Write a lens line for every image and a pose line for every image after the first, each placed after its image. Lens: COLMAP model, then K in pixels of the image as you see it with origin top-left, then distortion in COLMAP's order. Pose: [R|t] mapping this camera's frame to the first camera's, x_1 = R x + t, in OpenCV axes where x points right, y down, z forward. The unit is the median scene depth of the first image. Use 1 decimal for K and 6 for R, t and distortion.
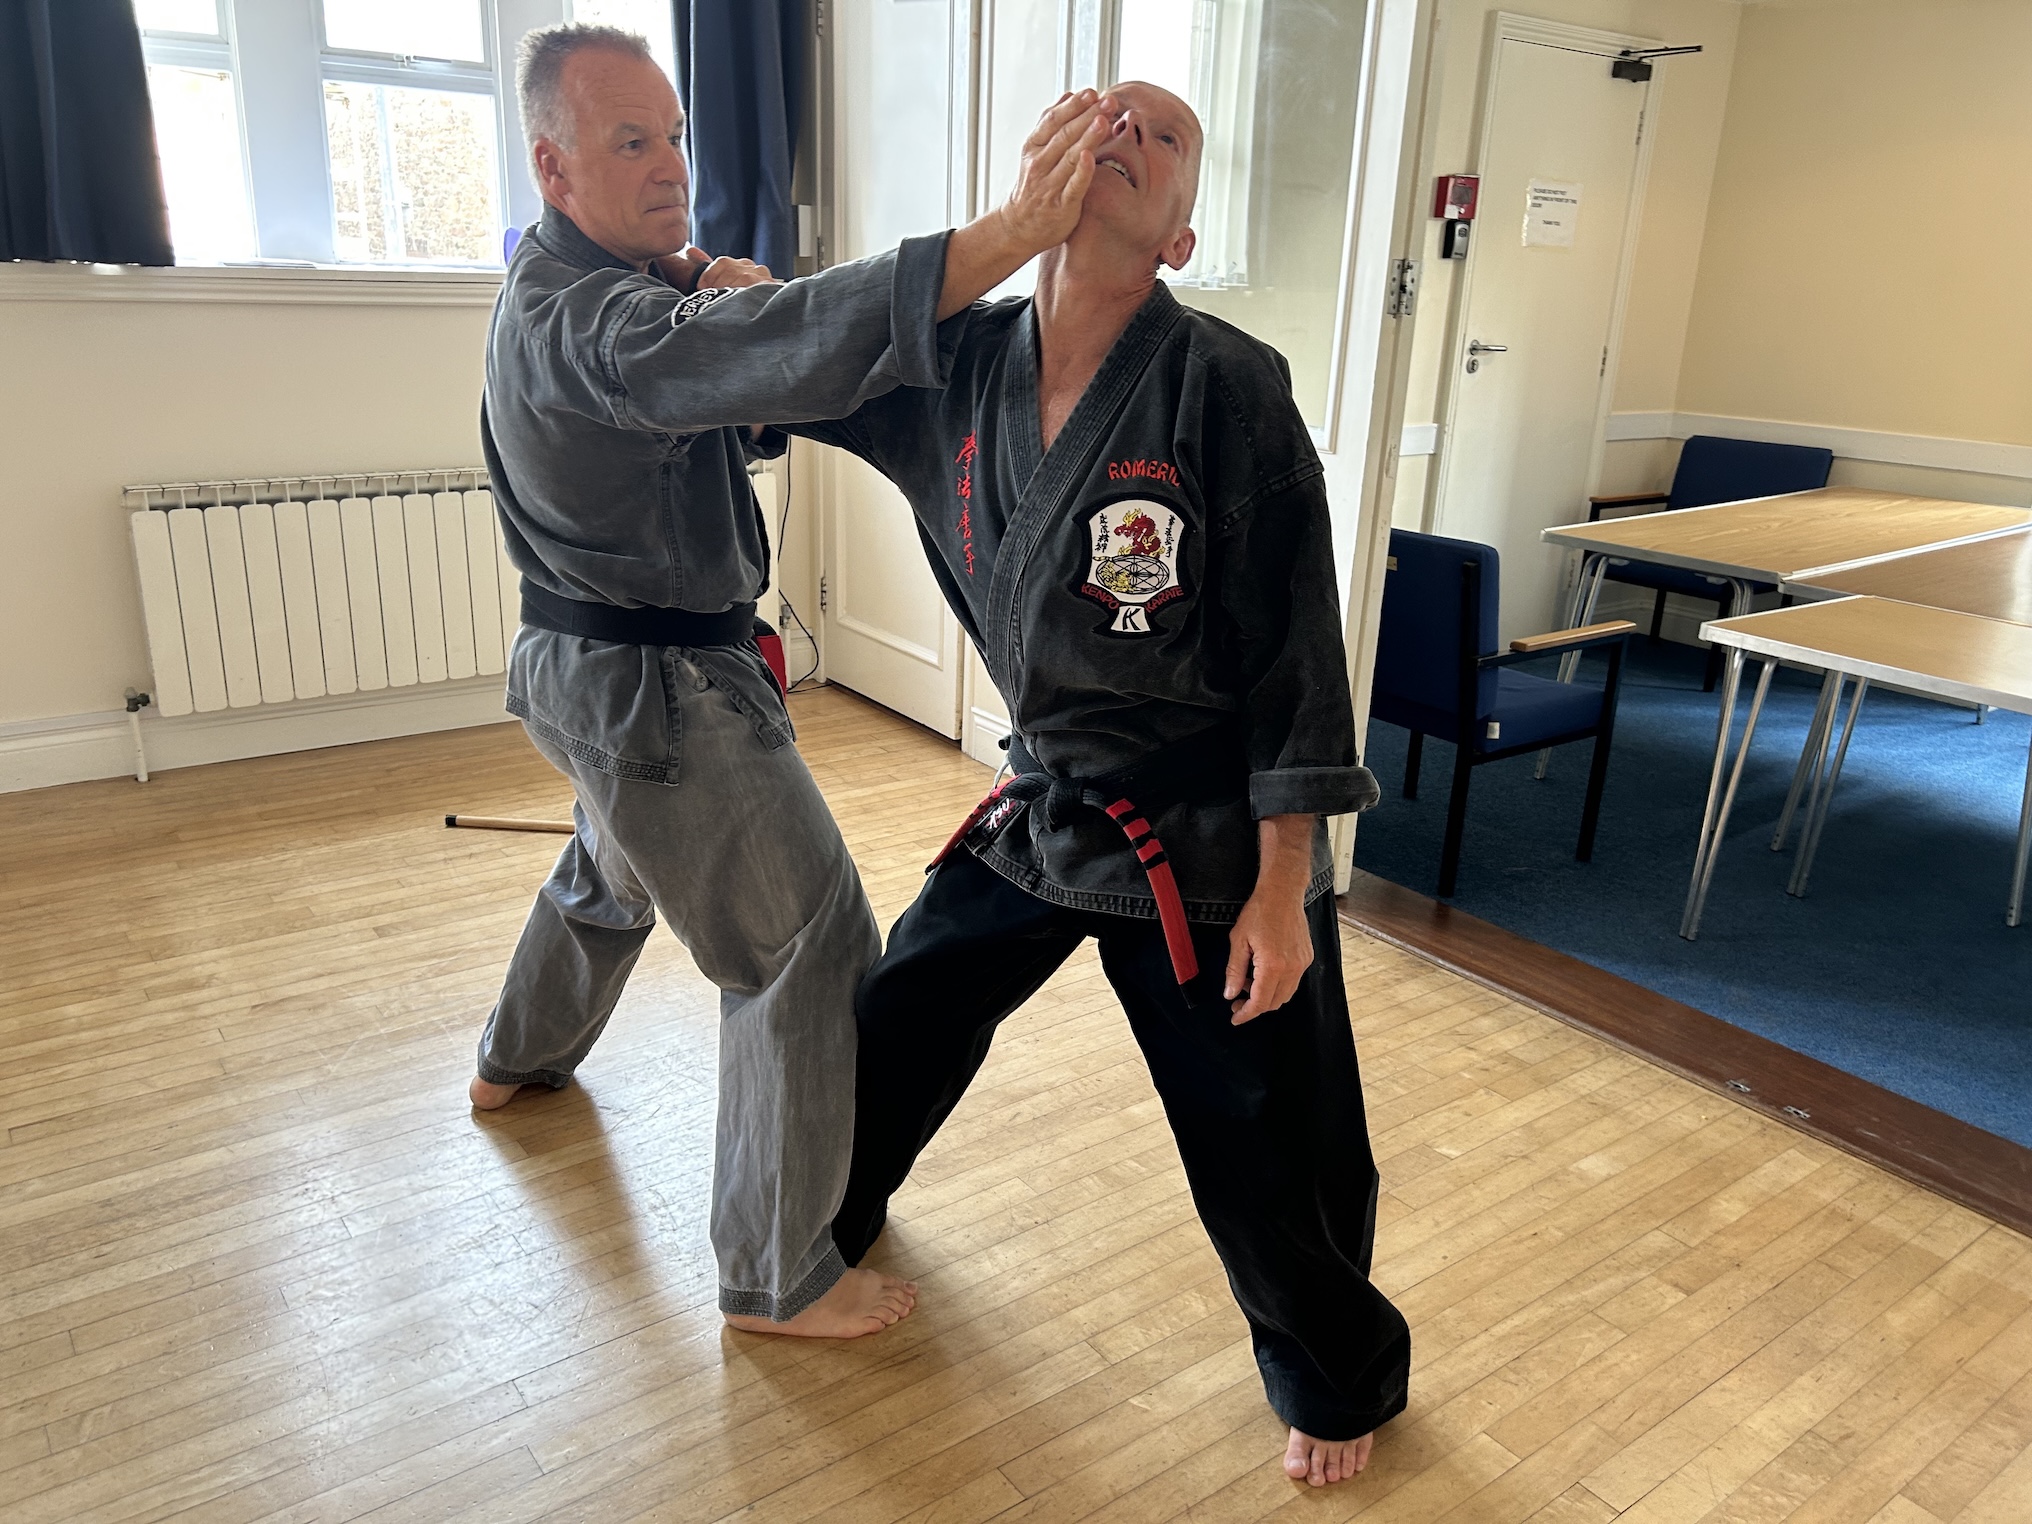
lens RADIAL K [[1514.6, 0, 1001.7], [0, 1514.6, 757.1], [0, 0, 1]] dist [0.062326, -0.075259]
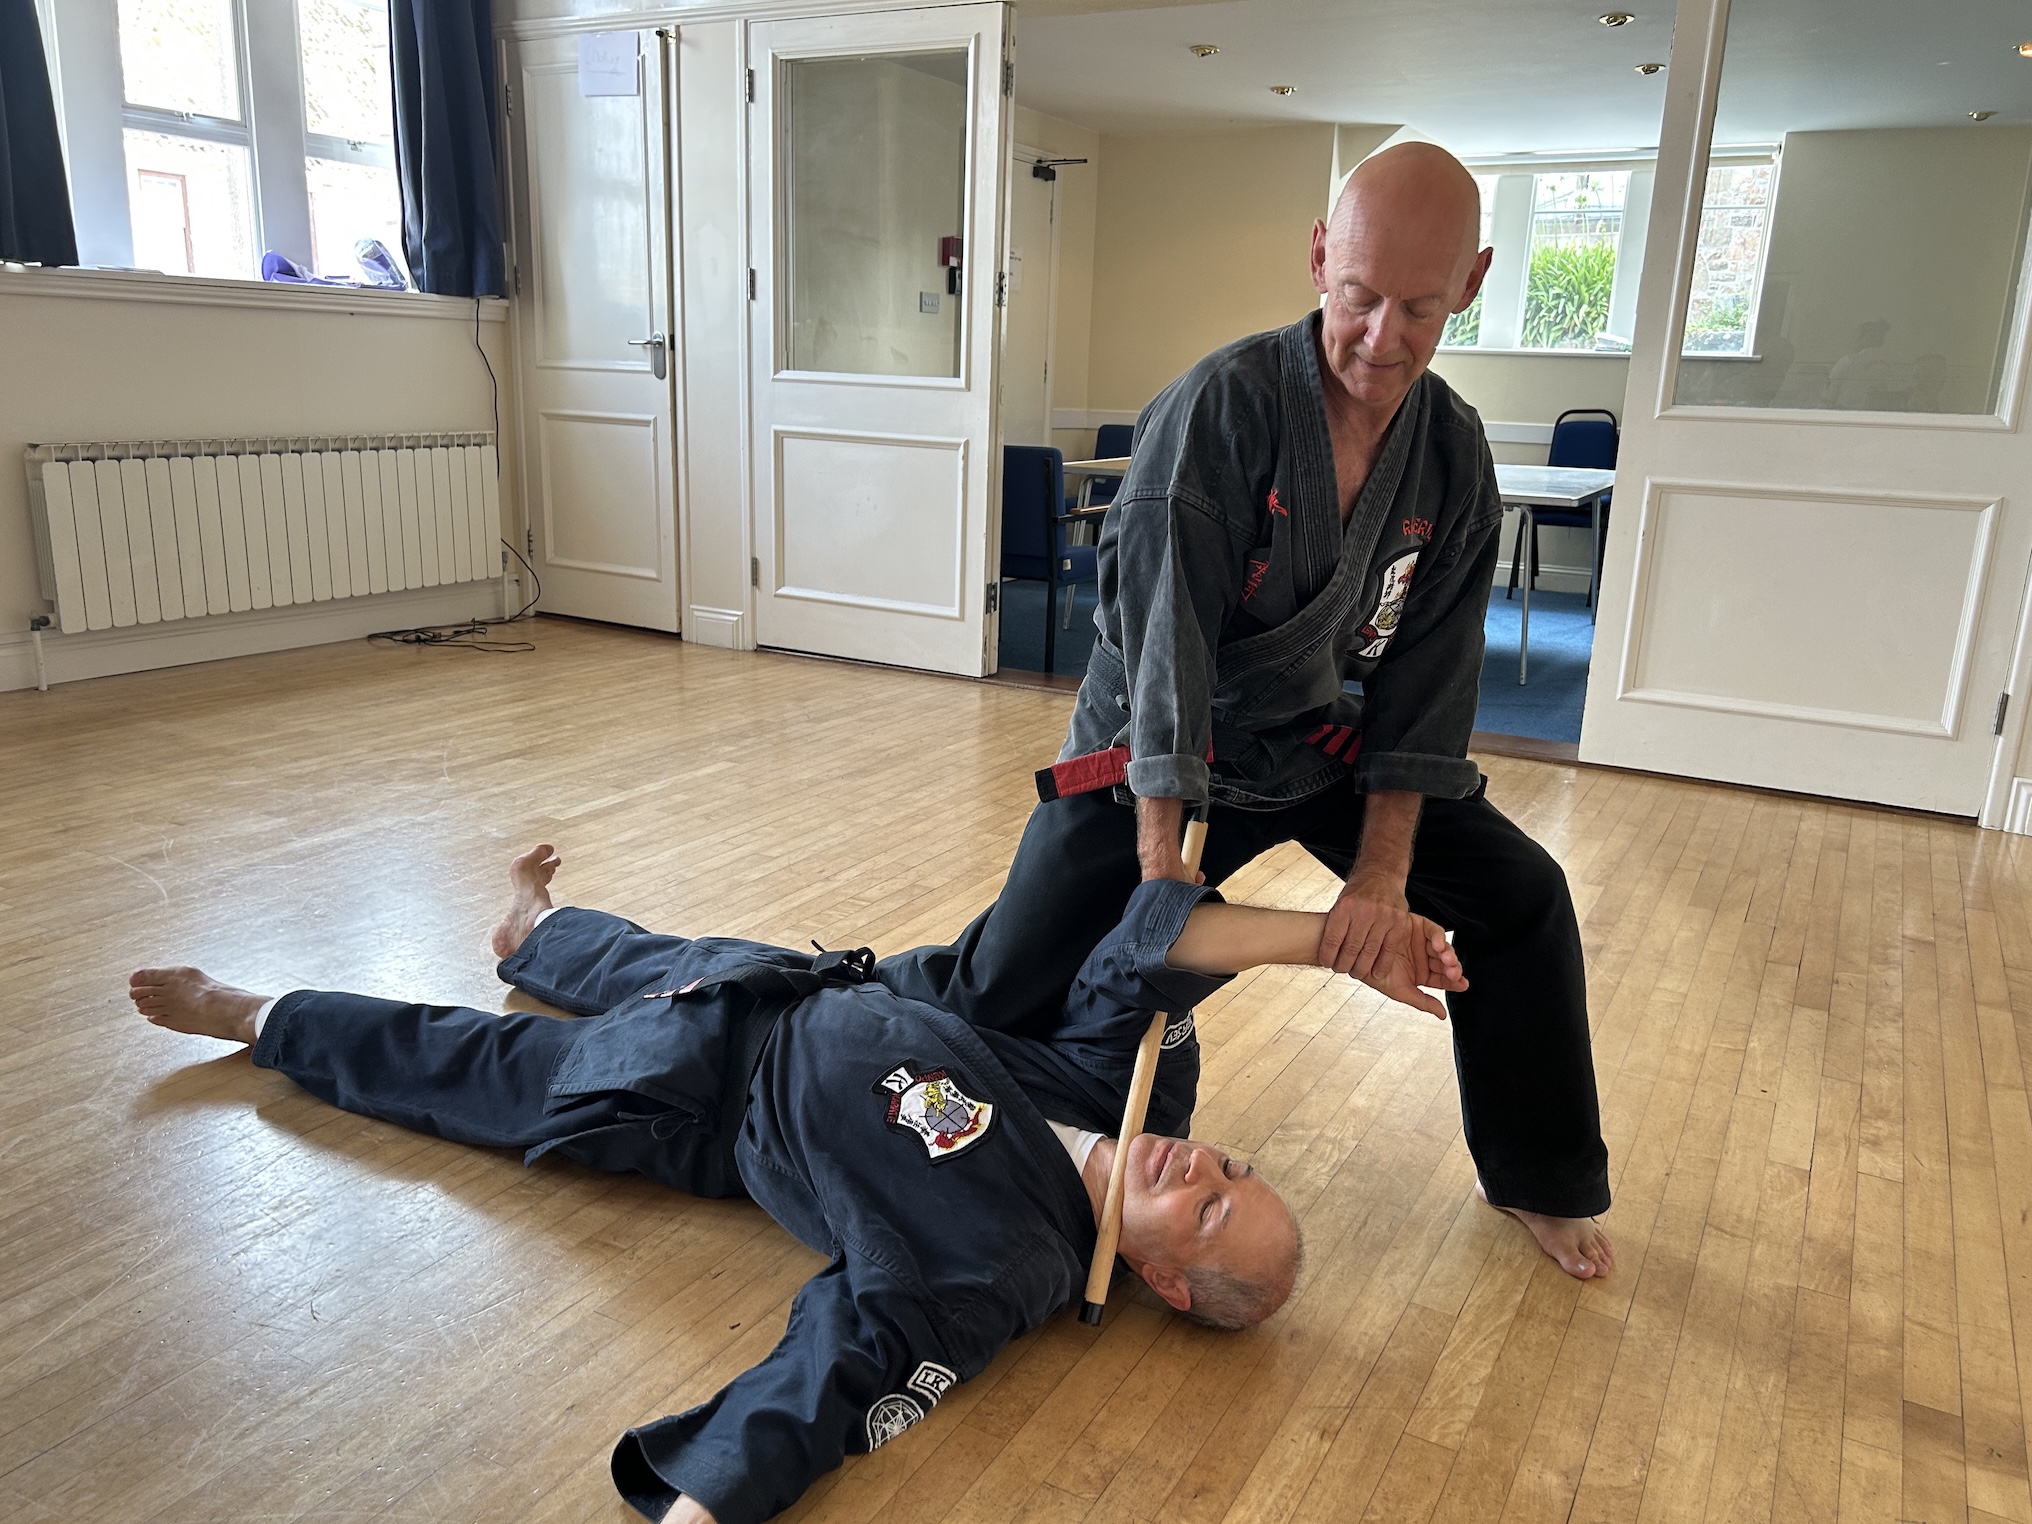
lens RADIAL K [[1512.2, 0, 1006.1], [0, 1512.2, 752.6], [0, 0, 1]] dist [0.043577, -0.045569]
pose [[0.912874, -0.104906, 0.394531, -0.330115], [0.126184, 0.991603, -0.028300, 0.183009], [-0.388250, 0.075618, 0.918447, -0.370939]]
